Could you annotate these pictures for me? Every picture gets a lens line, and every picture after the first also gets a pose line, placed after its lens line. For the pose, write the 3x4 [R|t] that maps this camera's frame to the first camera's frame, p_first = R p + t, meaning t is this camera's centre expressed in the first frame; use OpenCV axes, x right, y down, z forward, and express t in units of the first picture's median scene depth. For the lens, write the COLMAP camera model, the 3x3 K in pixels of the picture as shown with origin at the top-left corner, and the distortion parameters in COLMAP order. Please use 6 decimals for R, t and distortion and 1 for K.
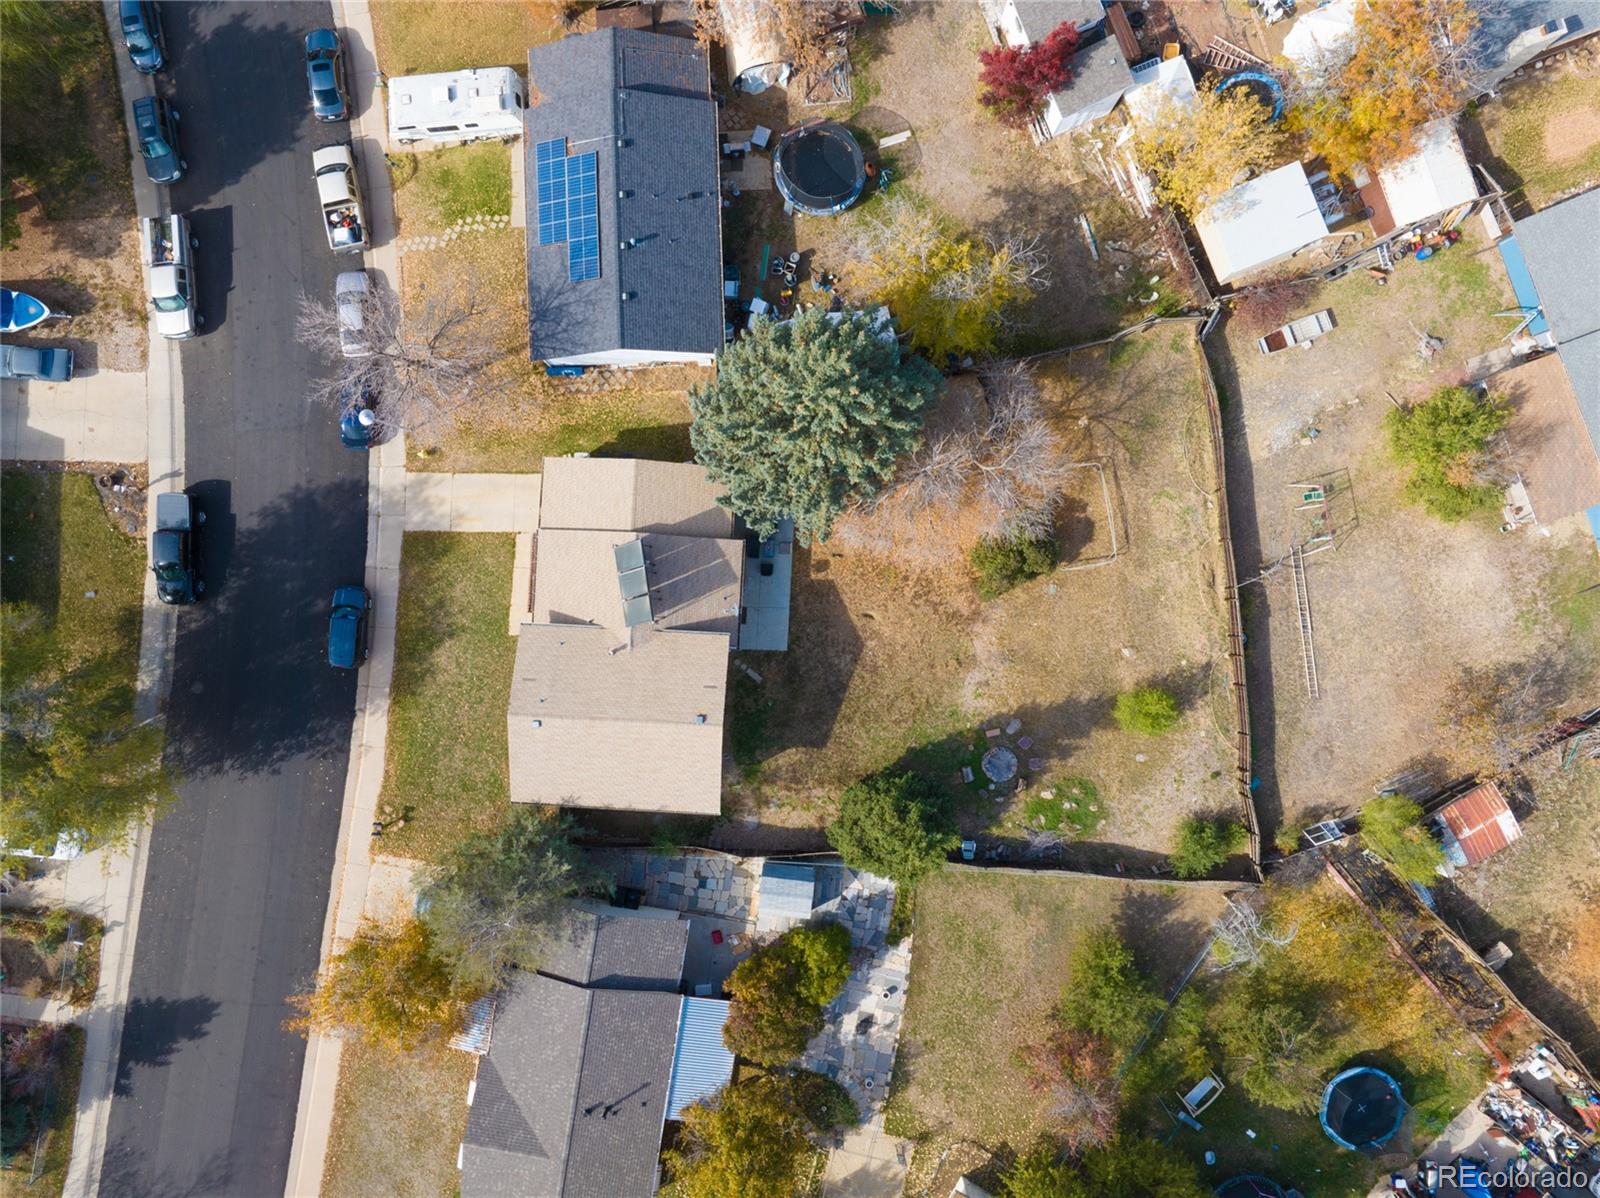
lens RADIAL K [[1126.6, 0, 805.8], [0, 1126.6, 594.3], [0, 0, 1]] dist [-0.048281, 0.010105]
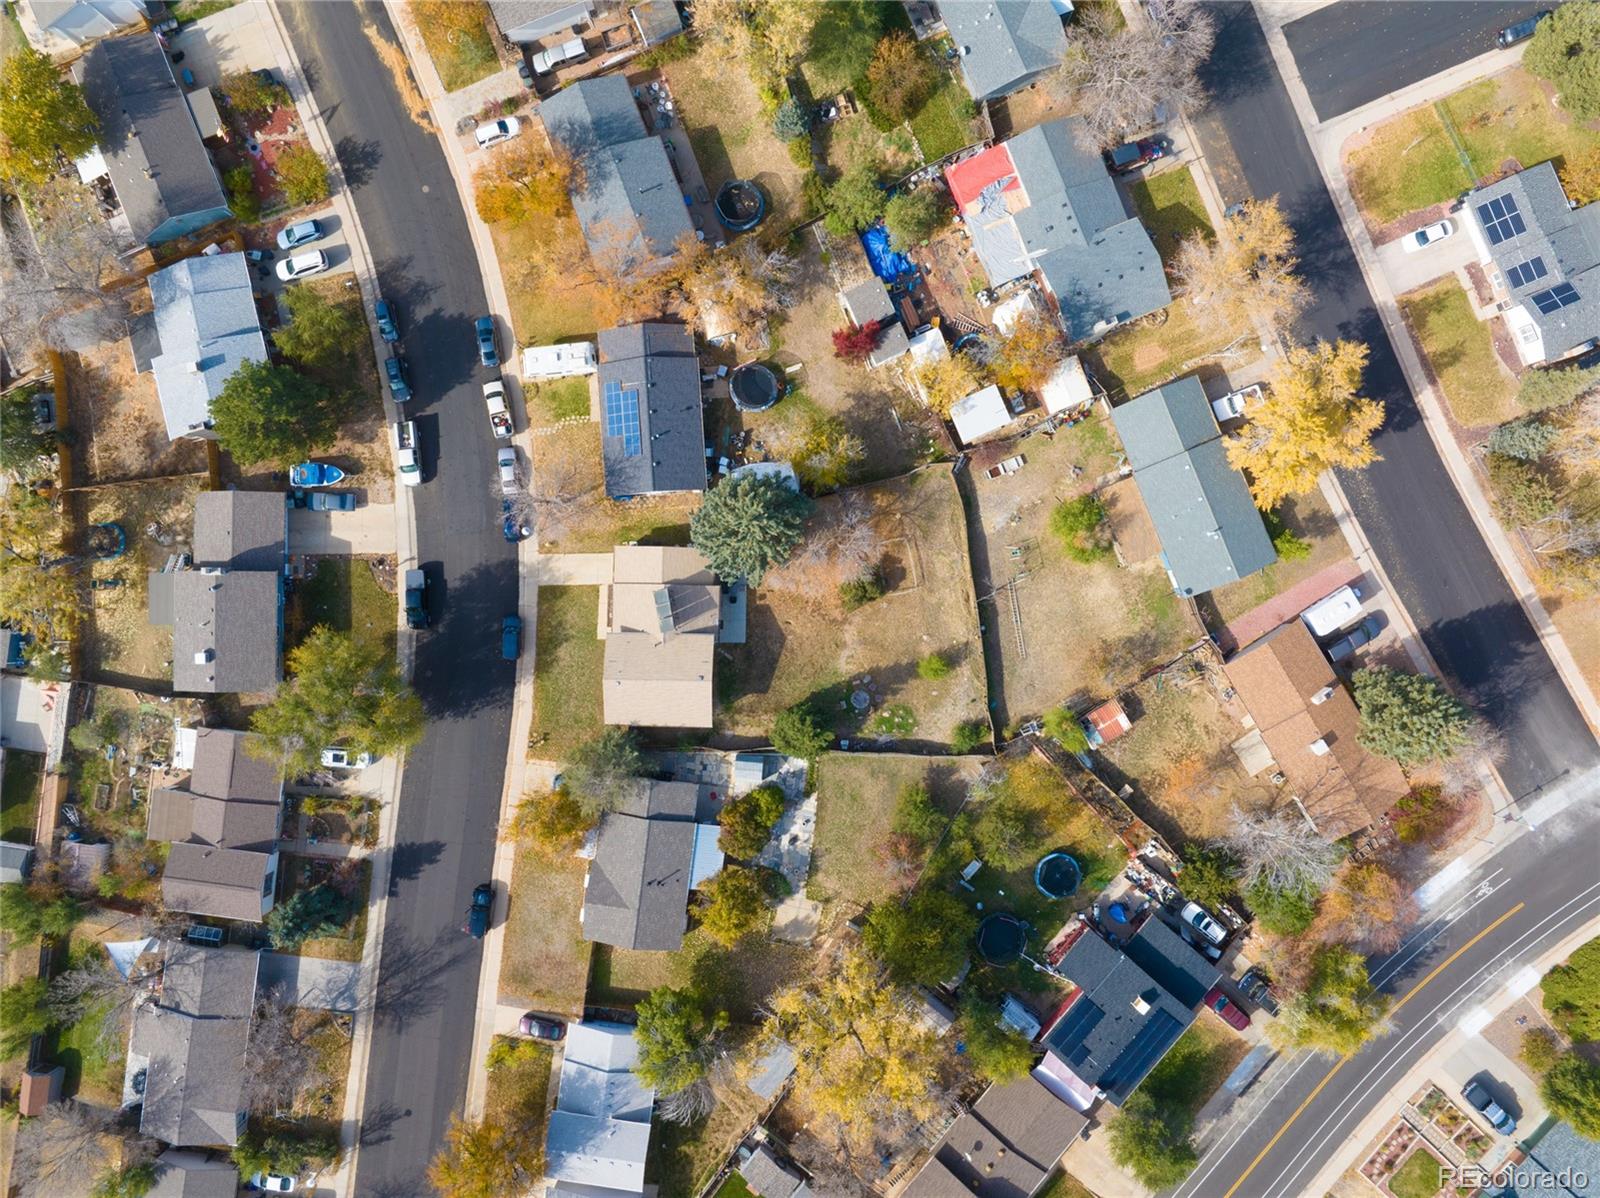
lens RADIAL K [[1087.6, 0, 800.0], [0, 1087.6, 599.0], [0, 0, 1]] dist [-0.020889, 0.001195]
pose [[0.999443, -0.033301, -0.002121, 0.082323], [0.033307, 0.999442, 0.002473, -0.024866], [0.002038, -0.002542, 0.999995, -0.834721]]
